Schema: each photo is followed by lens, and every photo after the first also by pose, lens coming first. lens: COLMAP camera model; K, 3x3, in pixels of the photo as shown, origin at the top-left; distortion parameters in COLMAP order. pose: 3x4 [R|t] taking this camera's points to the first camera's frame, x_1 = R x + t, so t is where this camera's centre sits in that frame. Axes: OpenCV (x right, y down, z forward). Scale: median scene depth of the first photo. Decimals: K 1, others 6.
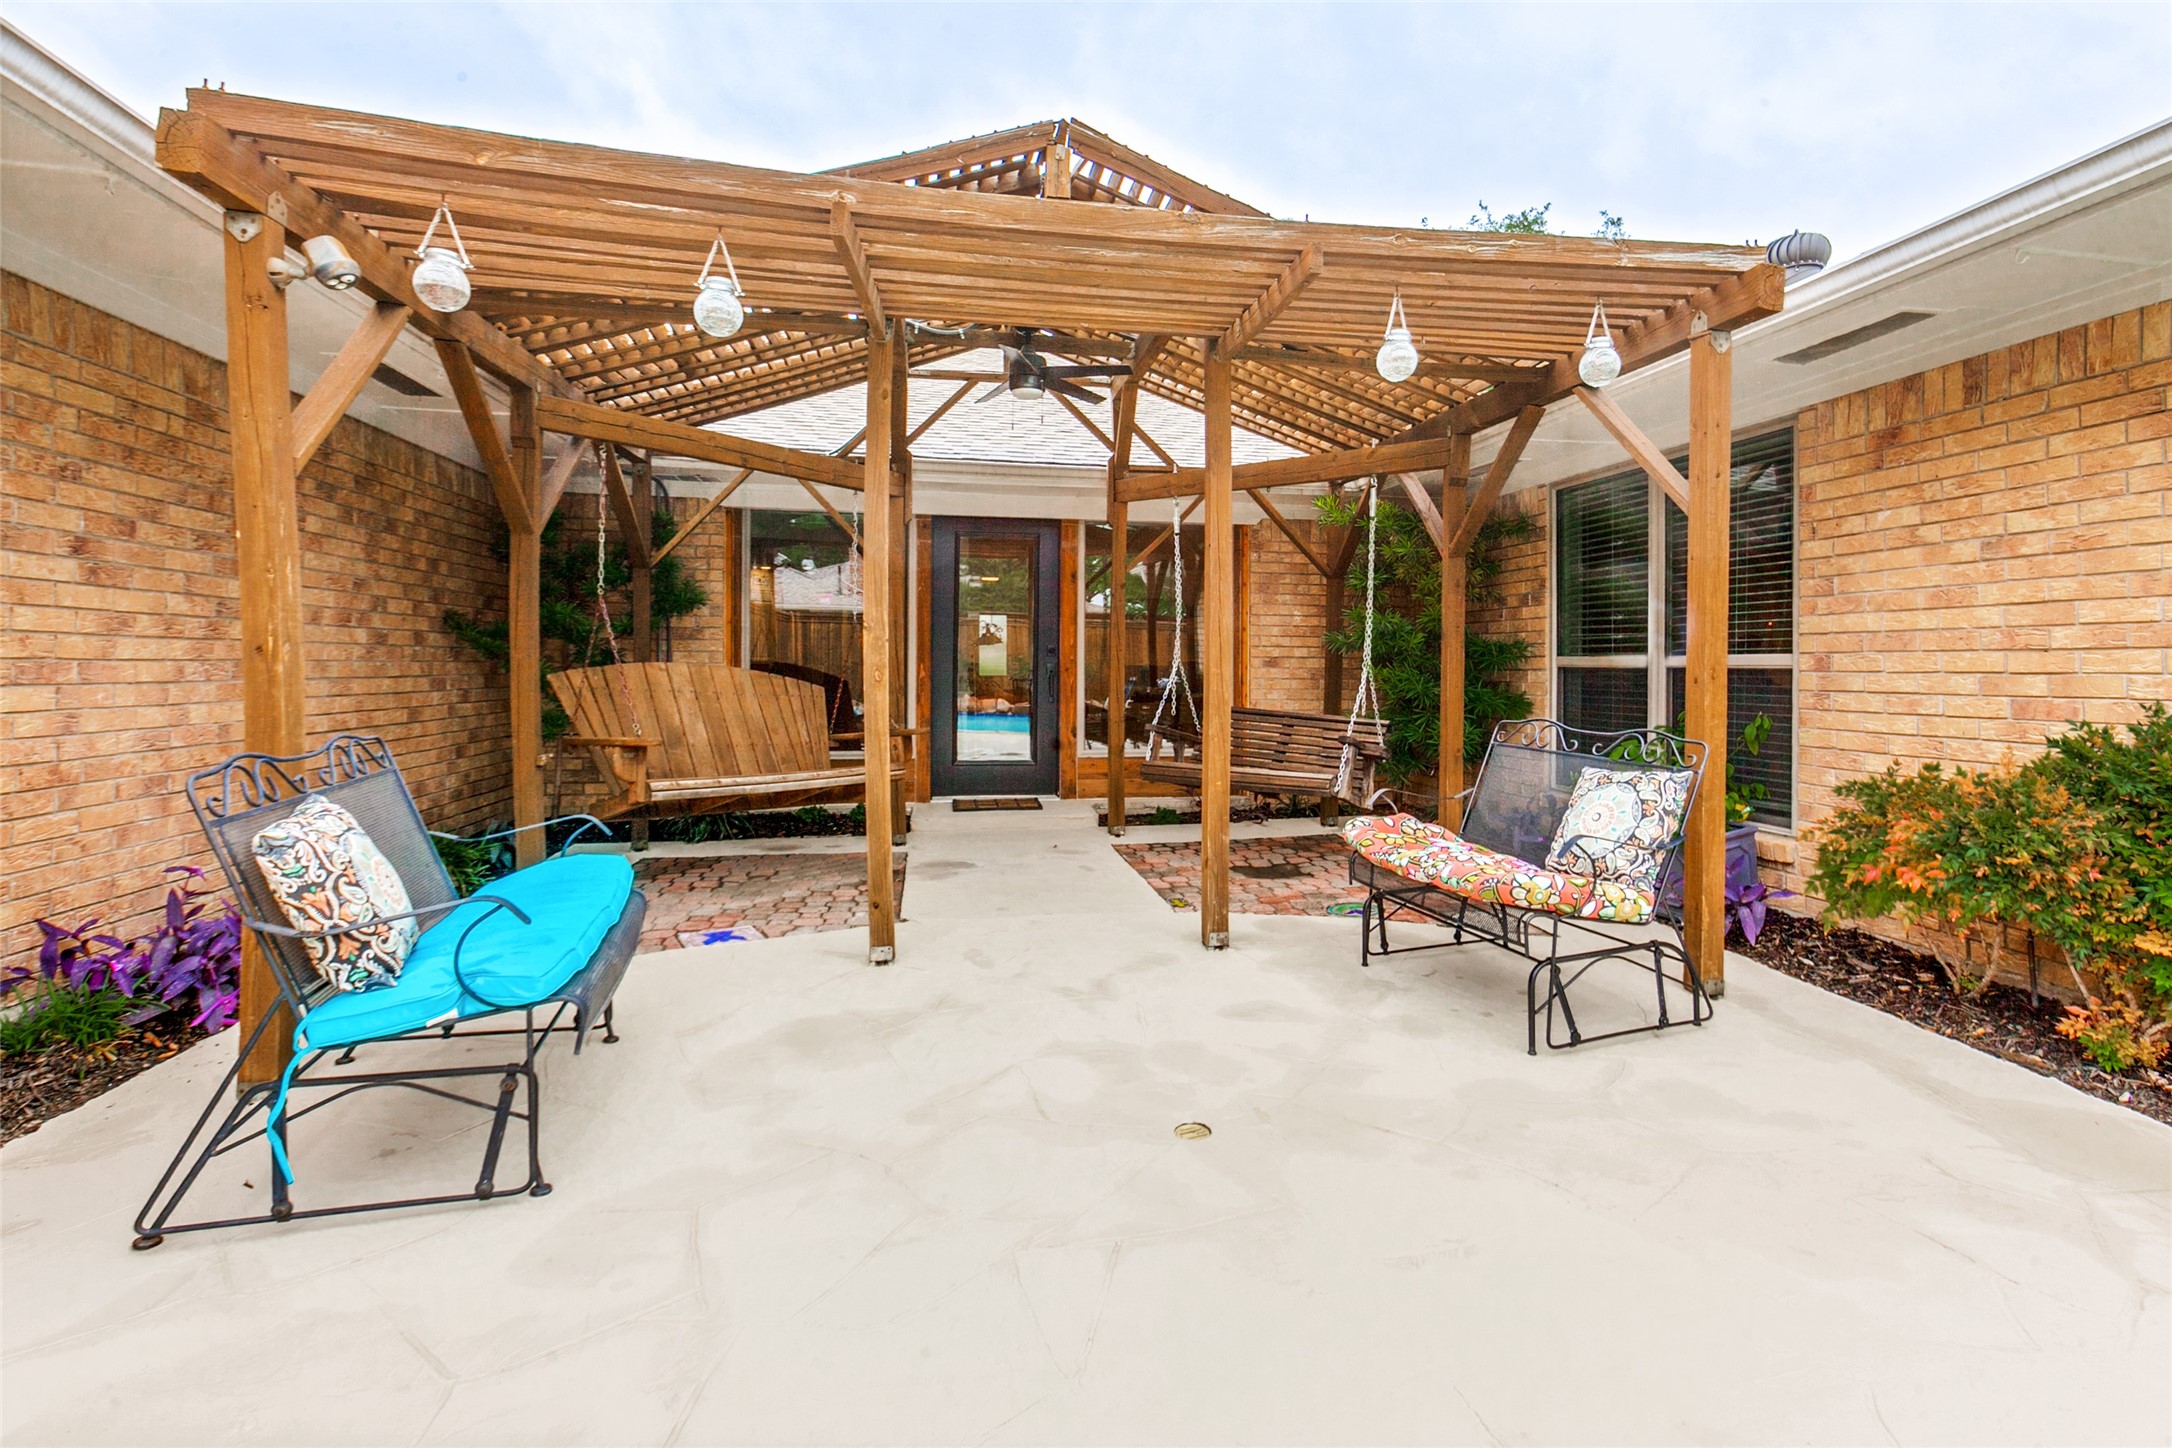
lens RADIAL K [[1061.8, 0, 1135.2], [0, 1061.8, 677.3], [0, 0, 1]] dist [-0.001319, 0.000357]
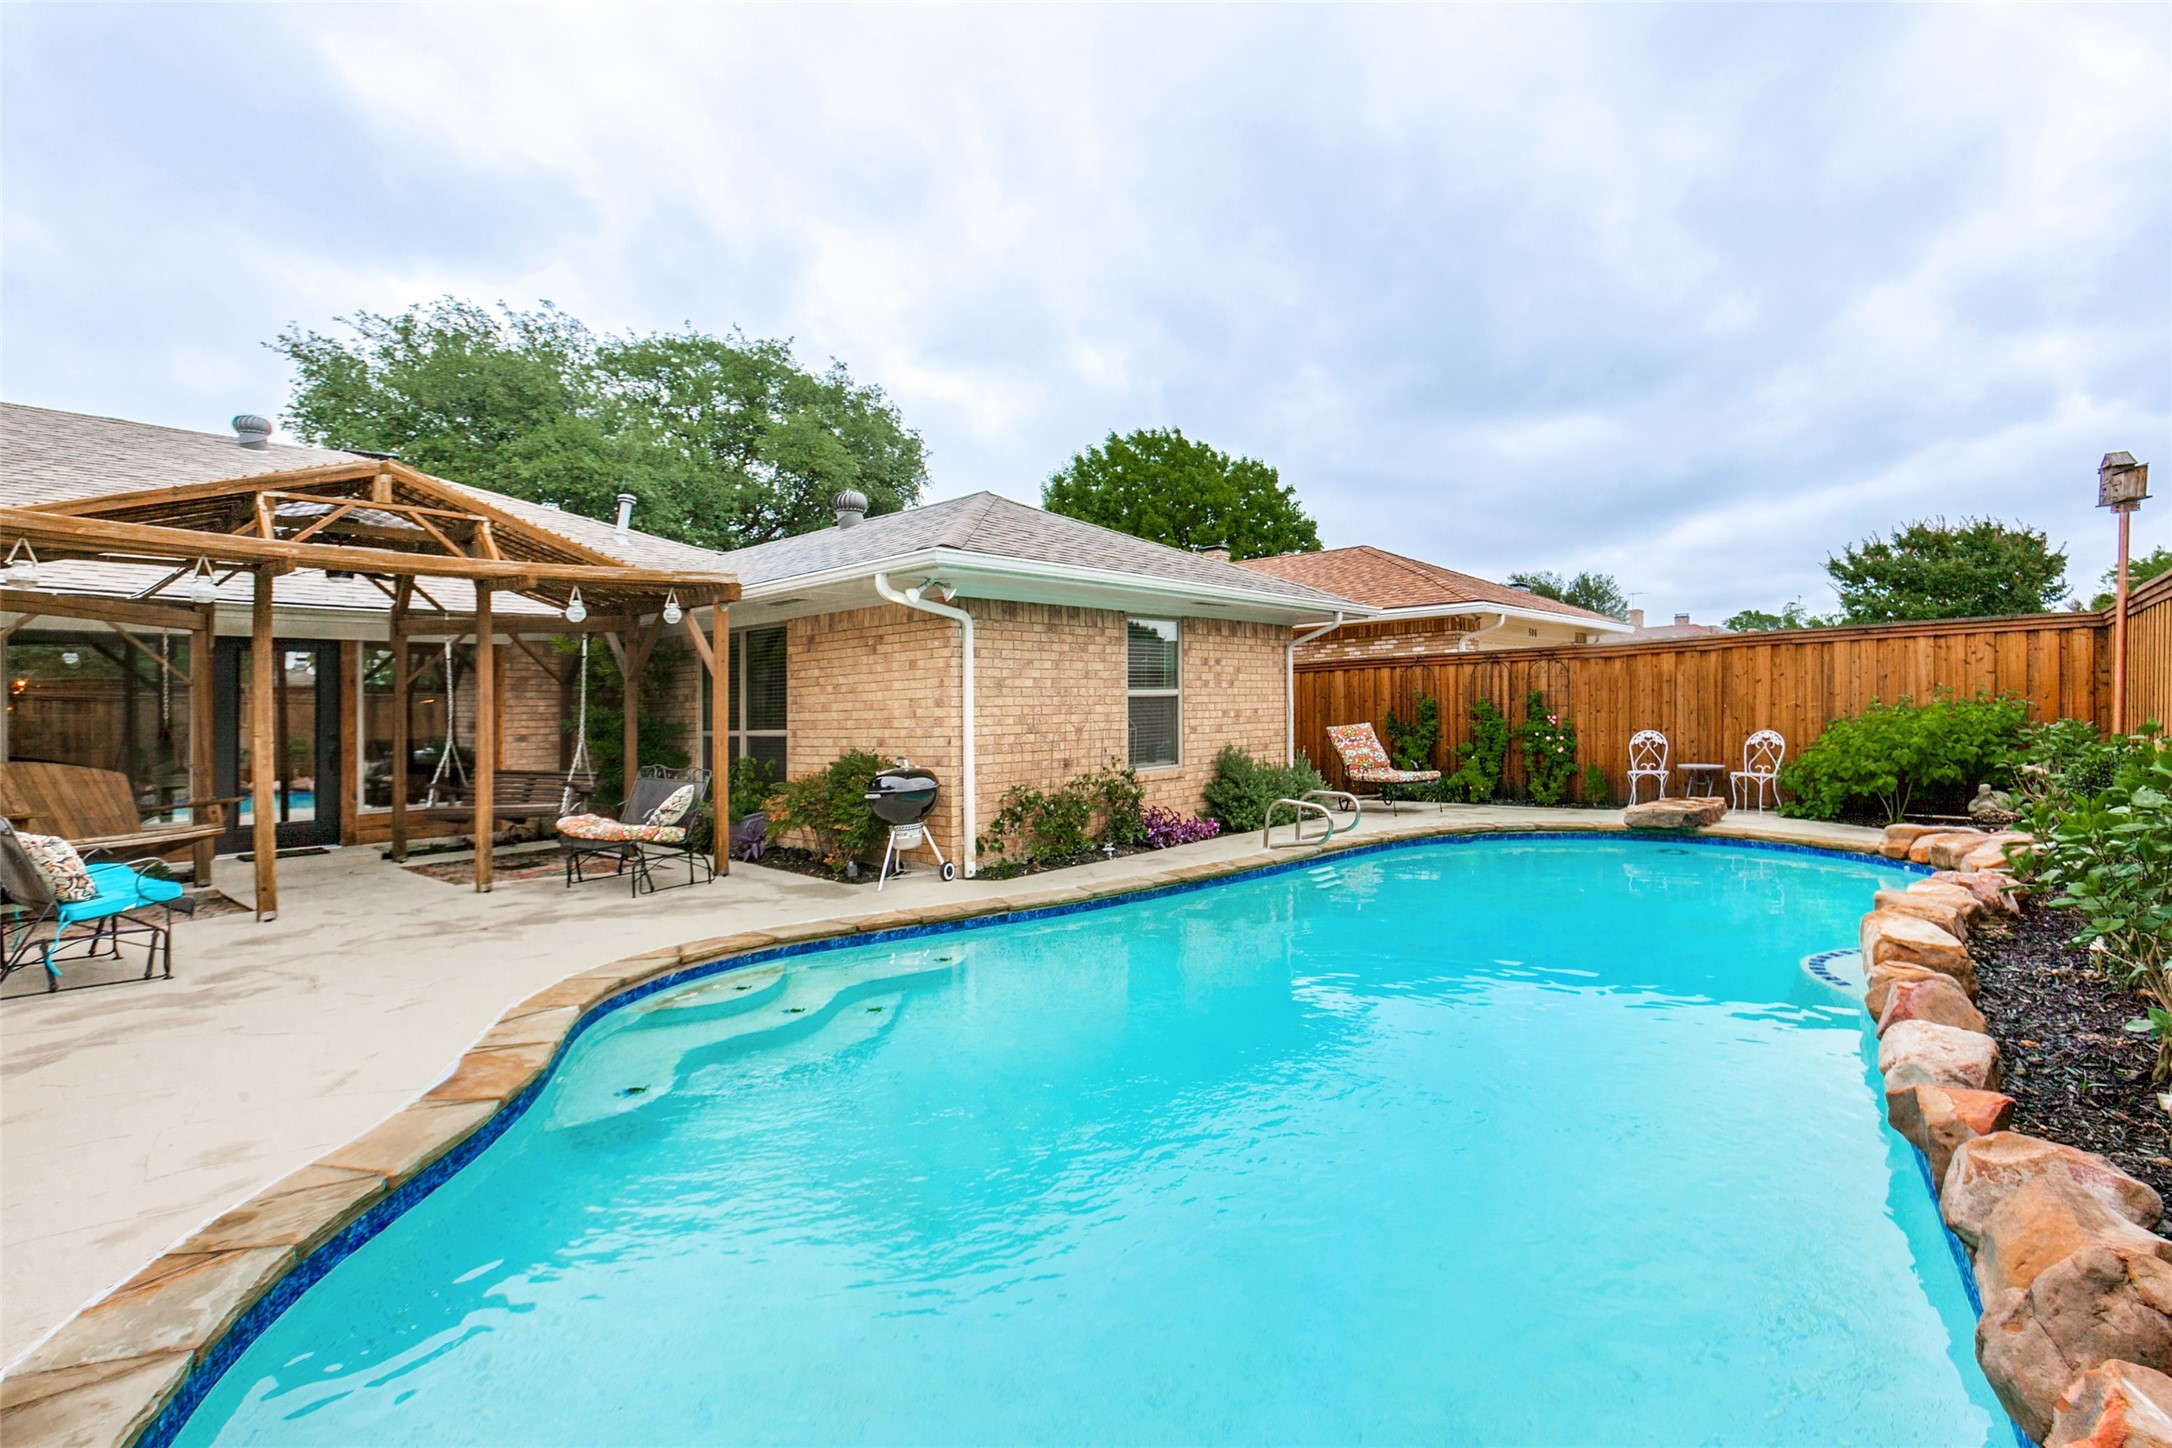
lens RADIAL K [[1061.8, 0, 1135.2], [0, 1061.8, 677.3], [0, 0, 1]] dist [-0.001319, 0.000357]
pose [[0.802195, -0.005789, 0.597034, -0.089302], [0.035781, 0.998622, -0.038394, -0.015296], [-0.595989, 0.052162, 0.801296, -0.910813]]
